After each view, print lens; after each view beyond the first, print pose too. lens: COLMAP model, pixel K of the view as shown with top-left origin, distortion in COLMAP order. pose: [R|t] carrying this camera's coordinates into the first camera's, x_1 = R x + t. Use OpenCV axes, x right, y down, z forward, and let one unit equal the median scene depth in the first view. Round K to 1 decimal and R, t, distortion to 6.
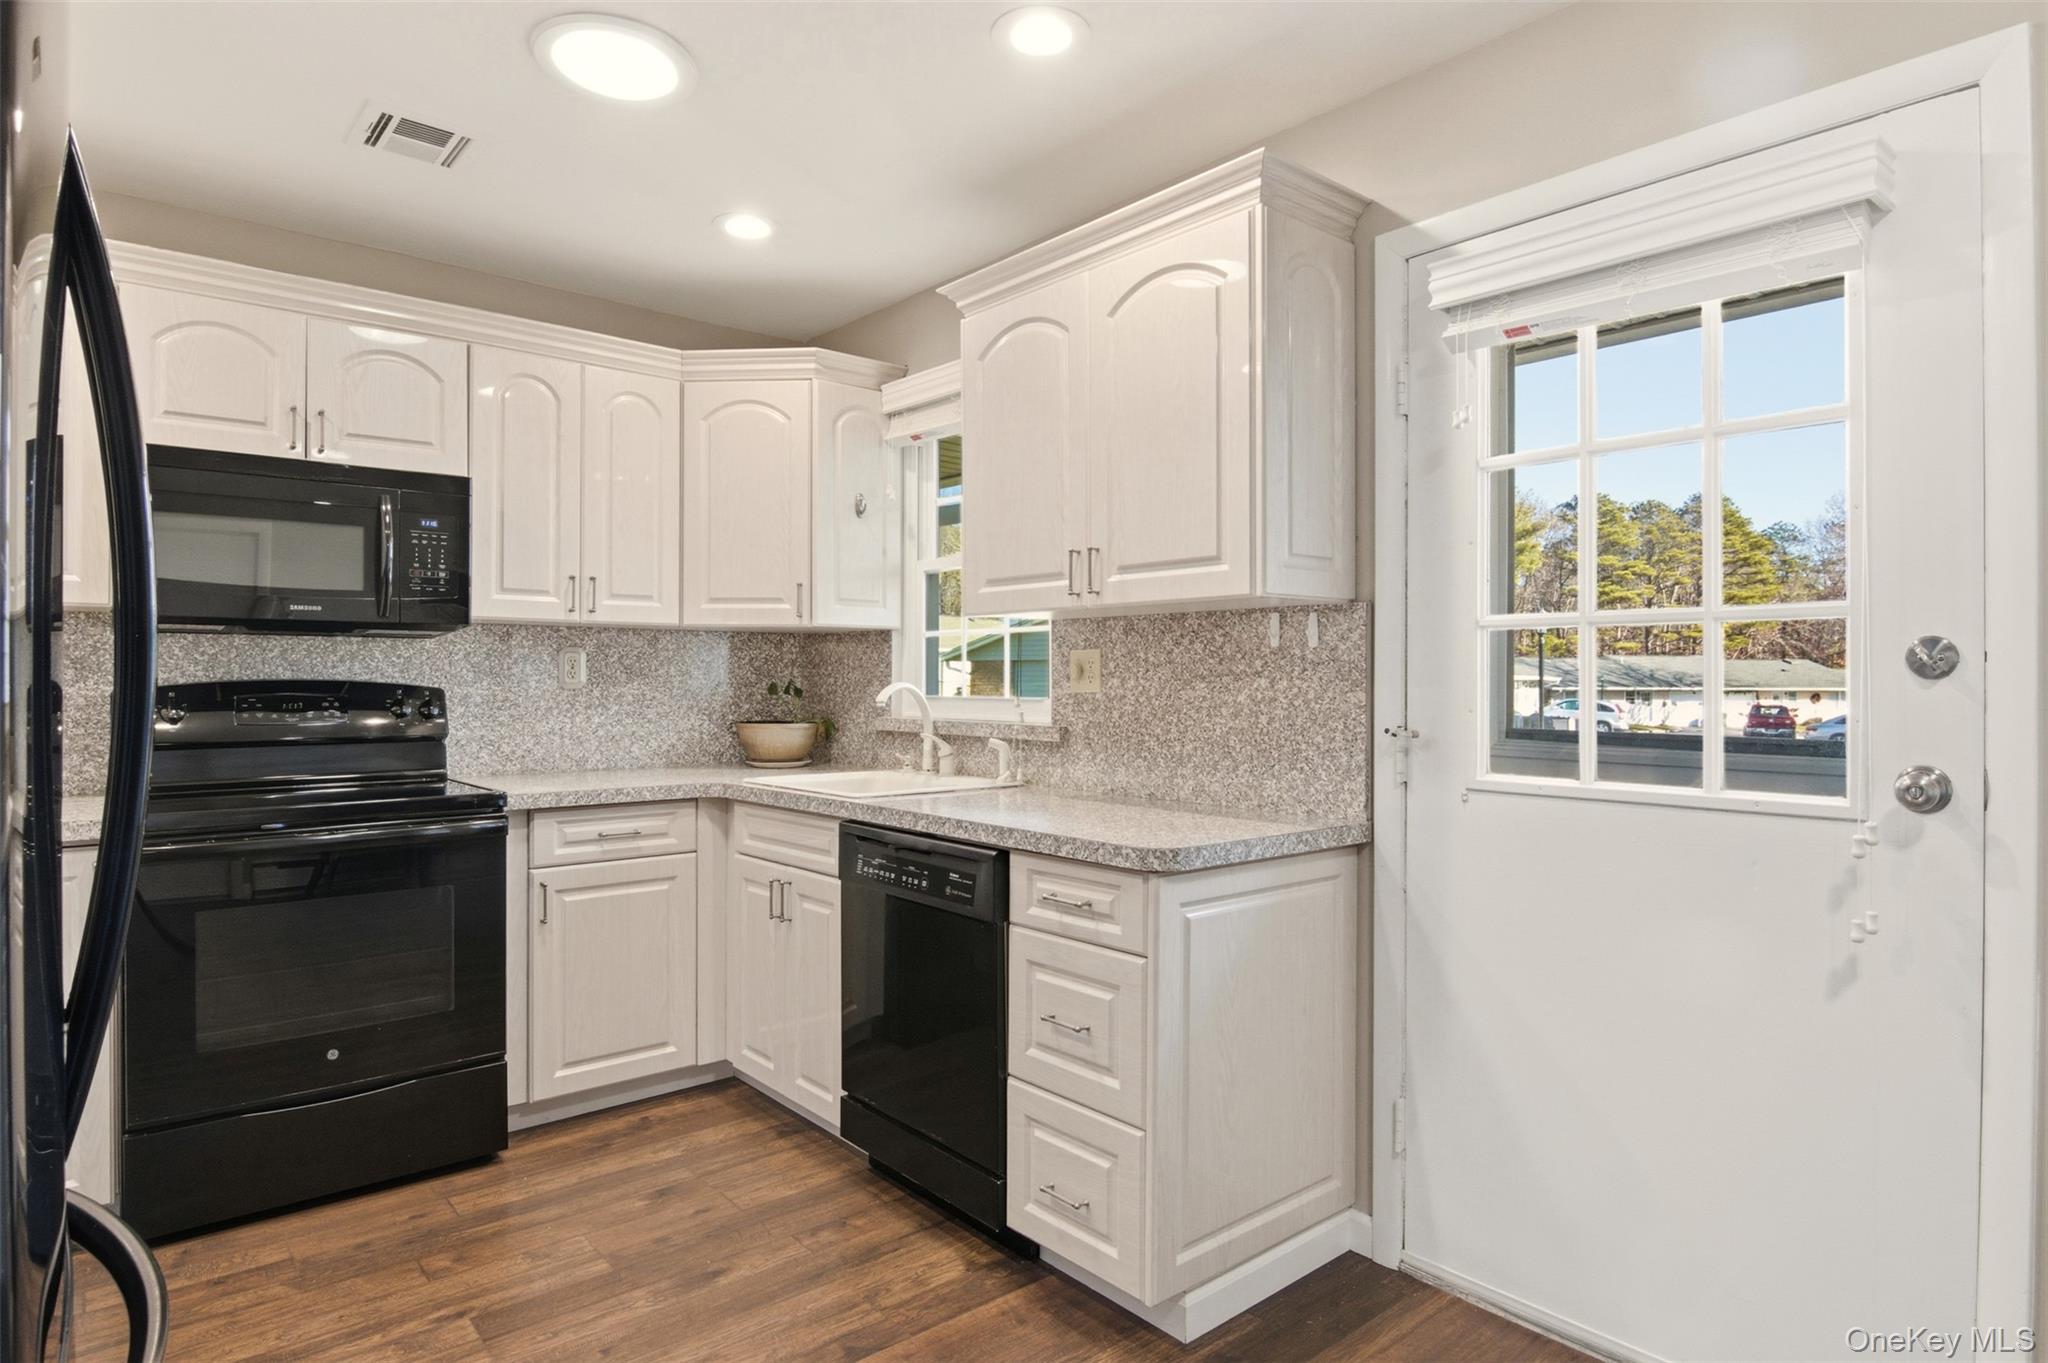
lens RADIAL K [[1132.6, 0, 1027.2], [0, 1132.6, 675.3], [0, 0, 1]] dist [0.003182, -0.017679]
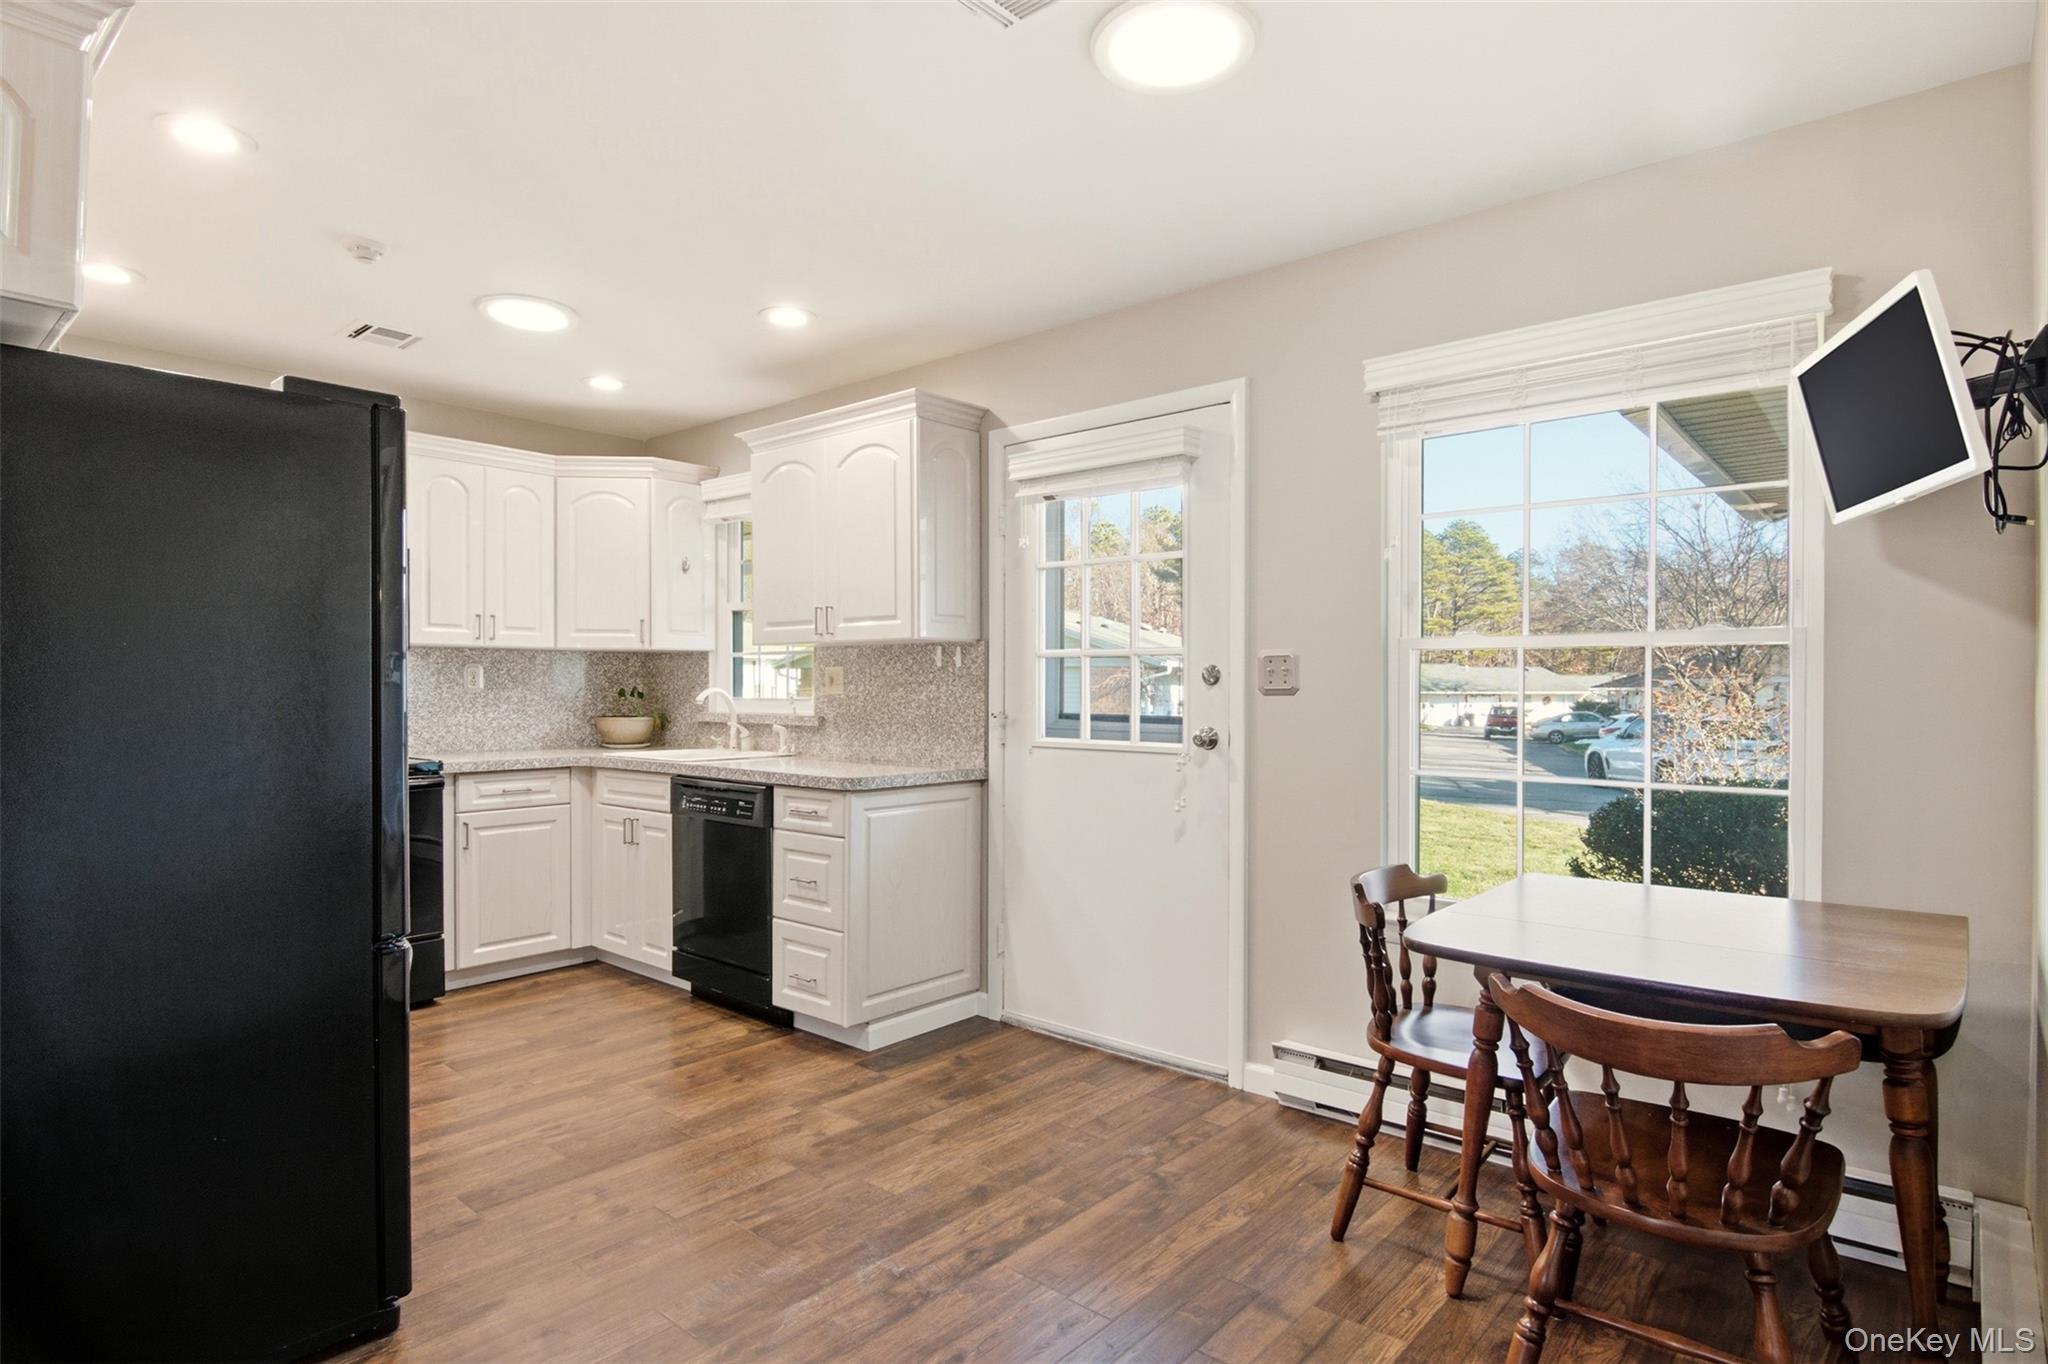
lens RADIAL K [[1091.8, 0, 1028.2], [0, 1091.8, 690.9], [0, 0, 1]] dist [-0.001522, -0.000778]
pose [[0.988814, -0.001900, 0.149144, 0.097253], [0.000566, 0.999960, 0.008981, -0.003012], [-0.149155, -0.008796, 0.988775, -0.561001]]
